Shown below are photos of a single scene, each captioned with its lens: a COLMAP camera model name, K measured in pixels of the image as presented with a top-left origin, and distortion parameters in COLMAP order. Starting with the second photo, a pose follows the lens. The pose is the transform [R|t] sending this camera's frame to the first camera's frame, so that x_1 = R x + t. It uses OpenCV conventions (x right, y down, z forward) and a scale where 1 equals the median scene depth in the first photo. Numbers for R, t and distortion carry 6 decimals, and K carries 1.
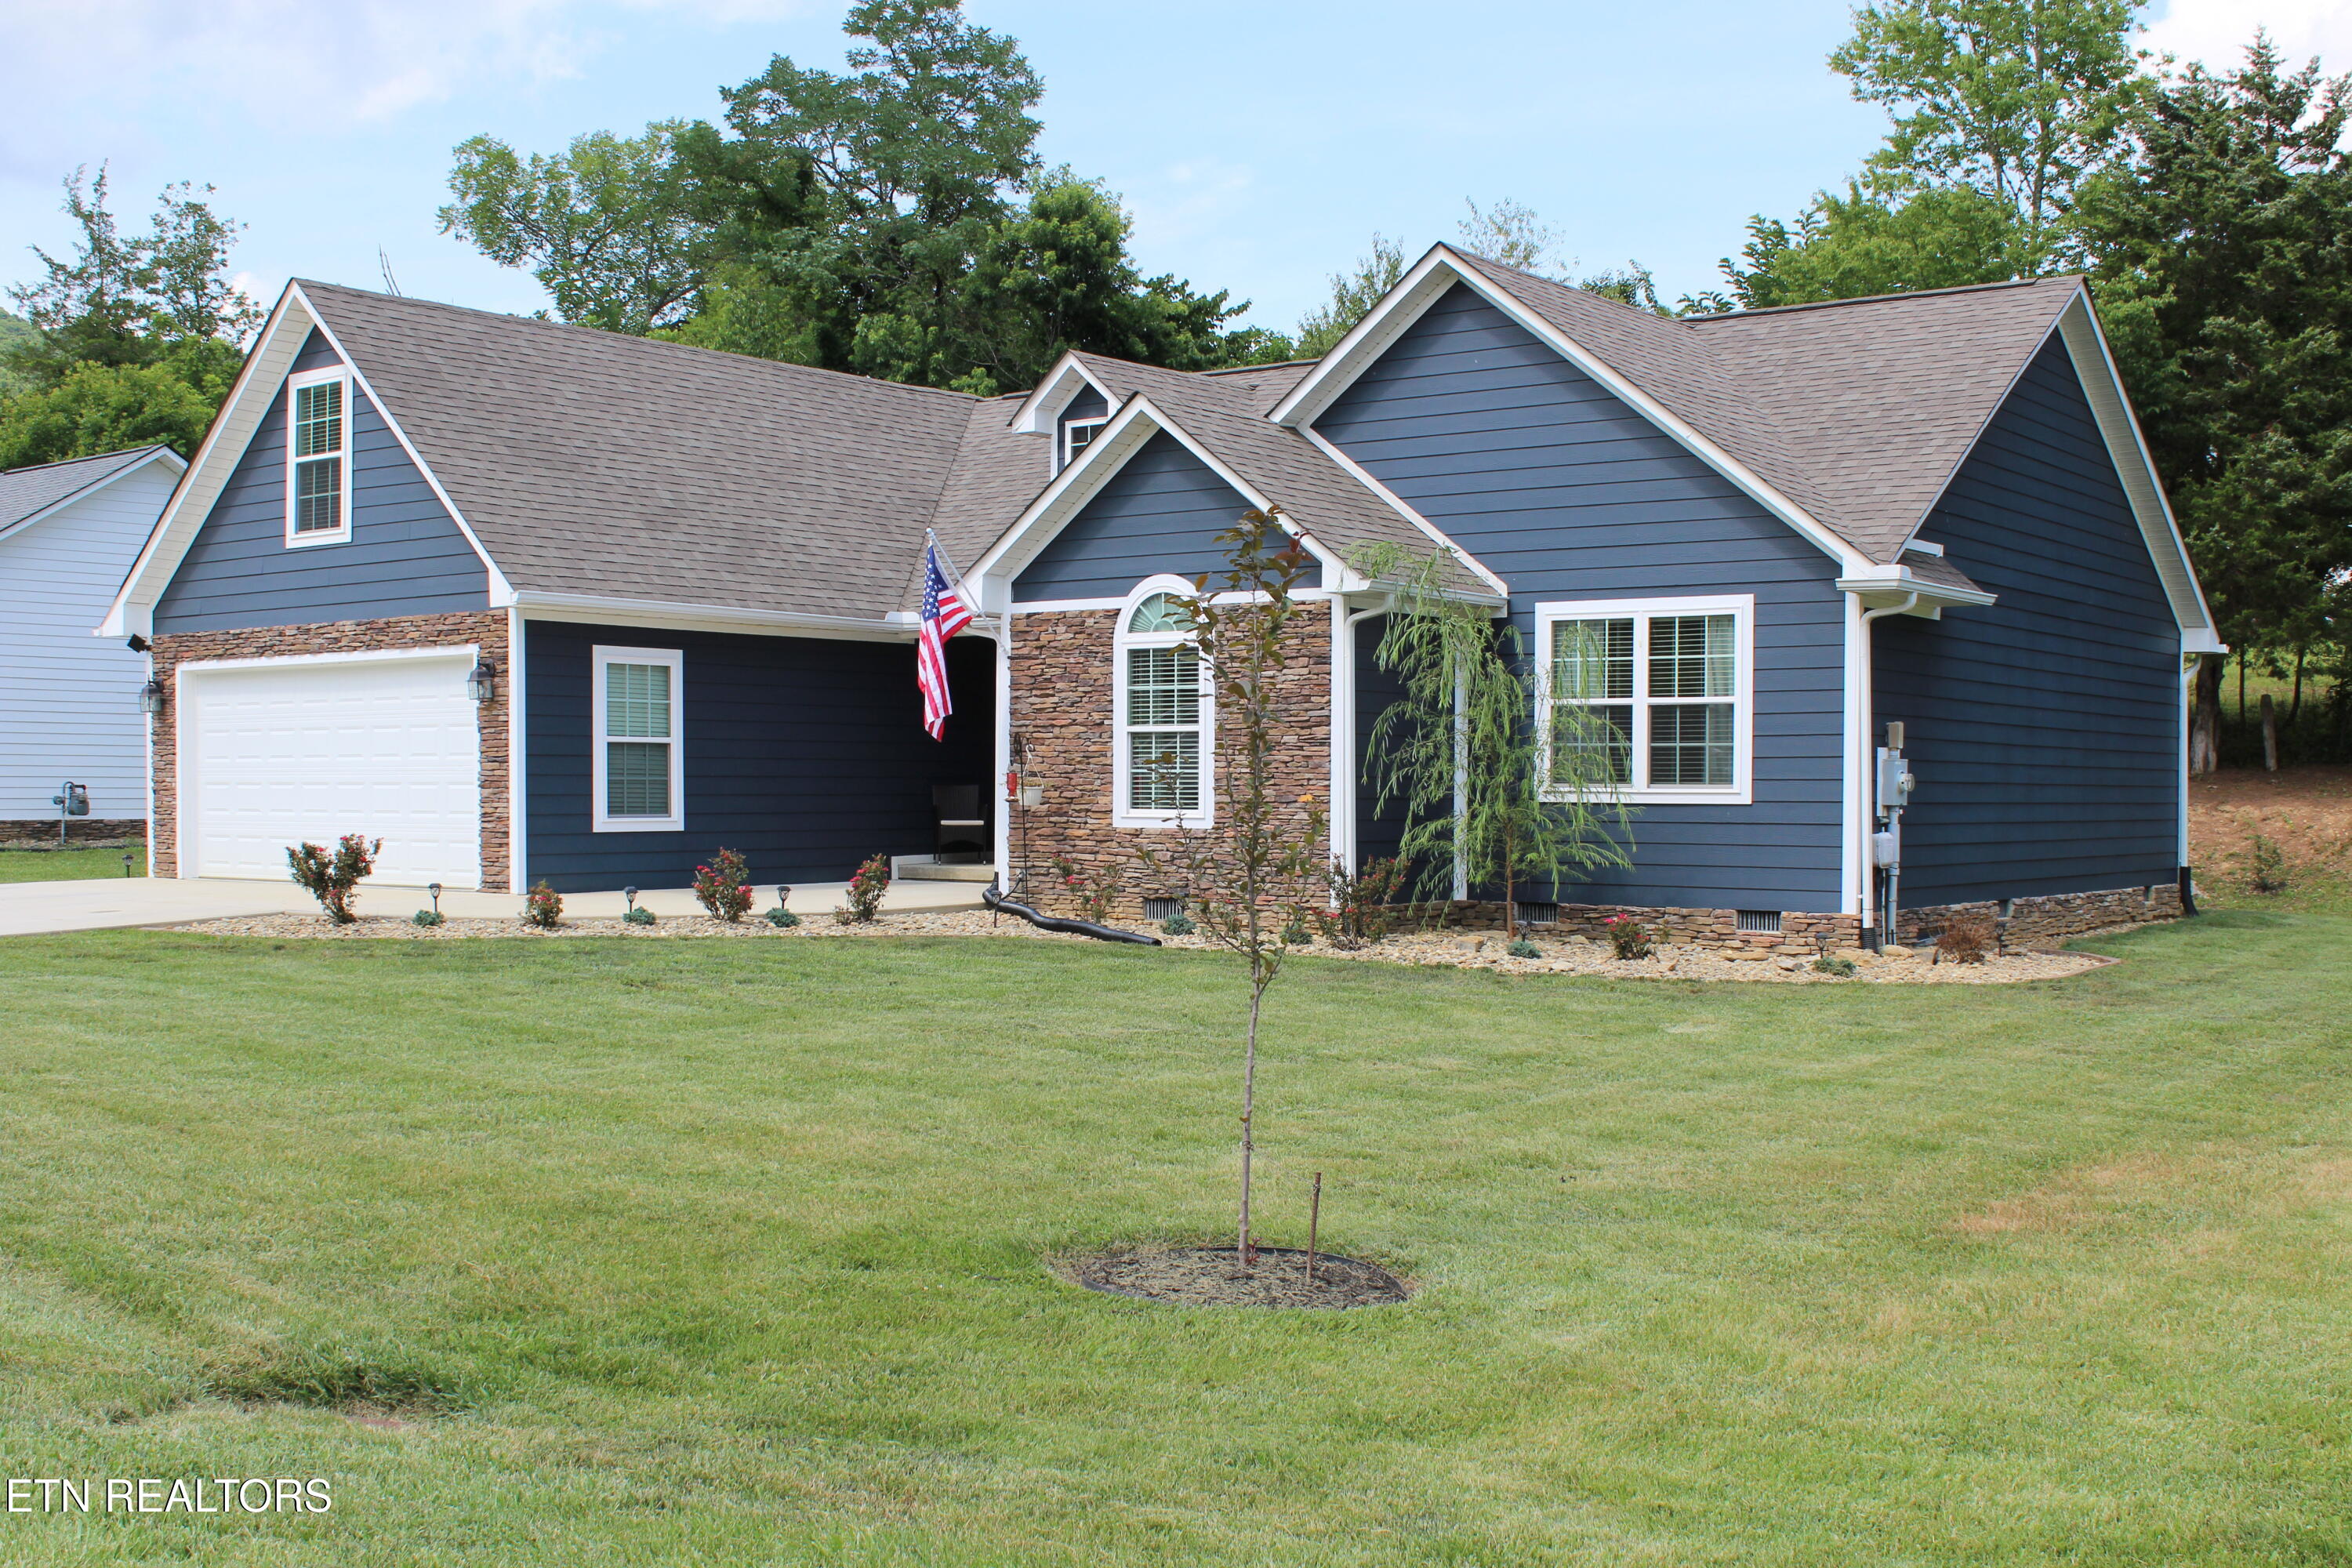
lens RADIAL K [[2532.1, 0, 1180.7], [0, 2532.1, 800.6], [0, 0, 1]] dist [-0.071591, 0.000000]
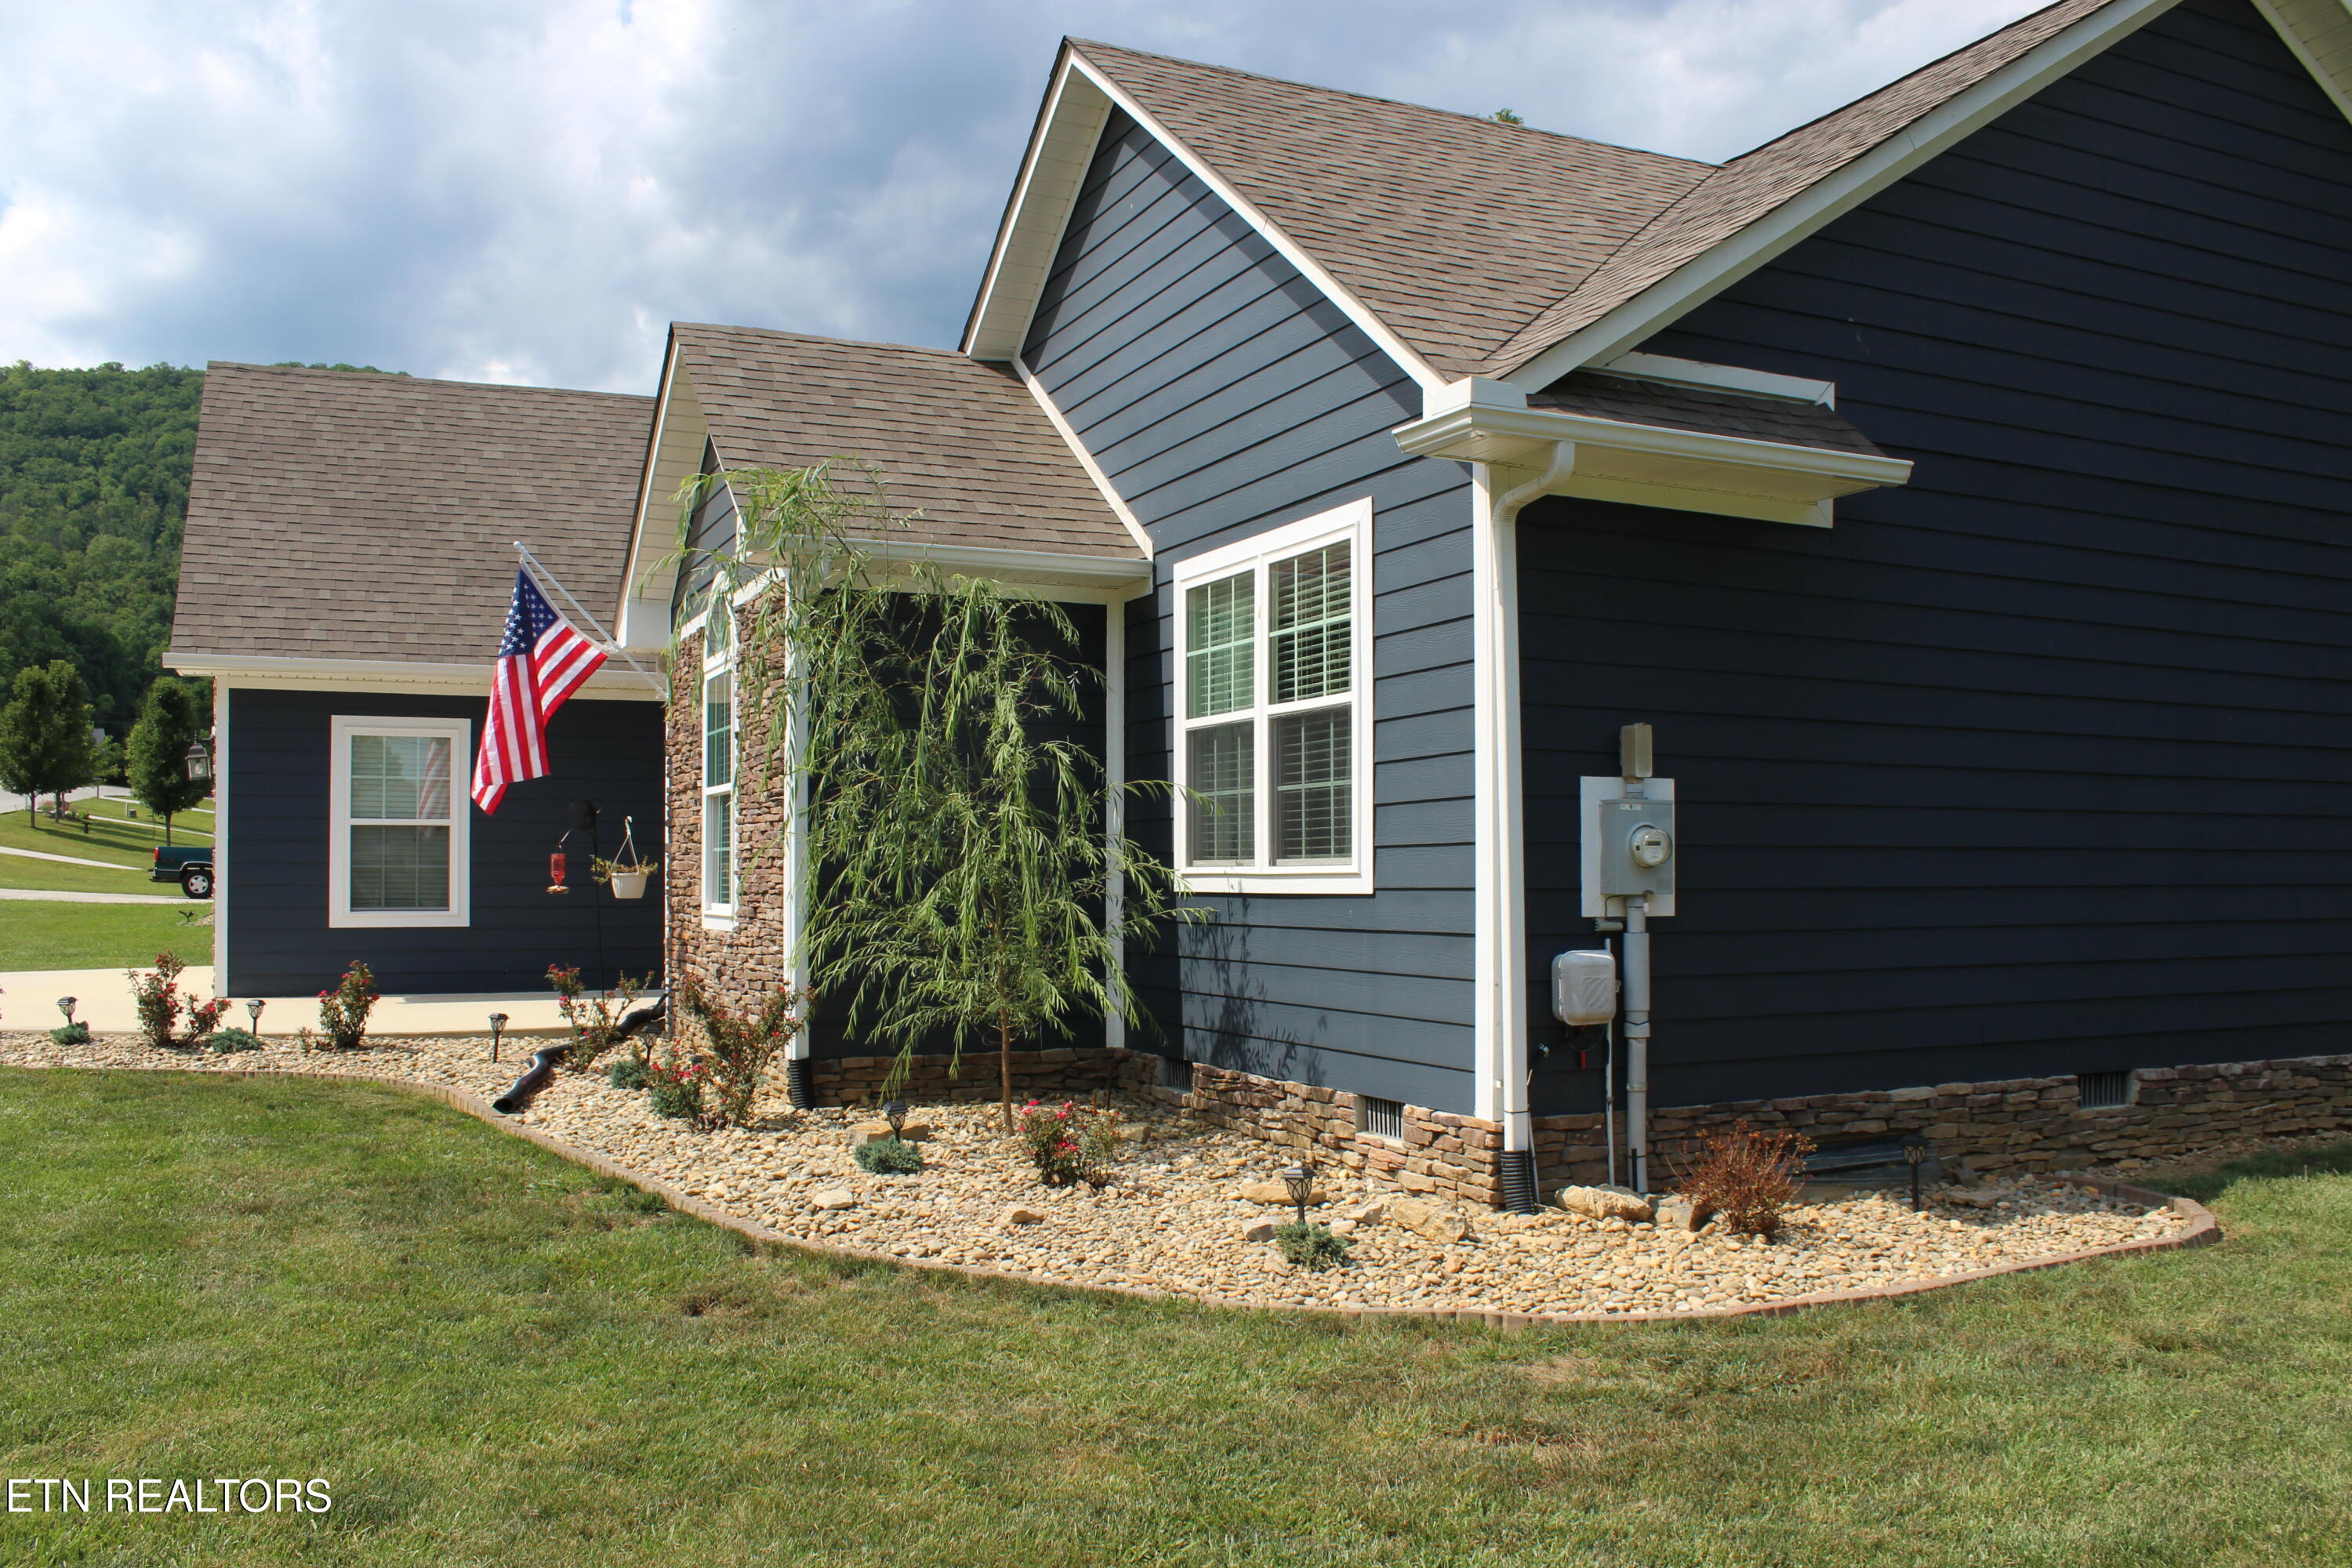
lens RADIAL K [[1957.8, 0, 1161.7], [0, 1957.8, 789.9], [0, 0, 1]] dist [-0.129707, 0.034857]
pose [[0.877307, -0.029637, -0.479013, 0.354292], [0.005236, 0.998623, -0.052196, 0.000653], [0.479901, 0.043284, 0.876255, 0.575875]]
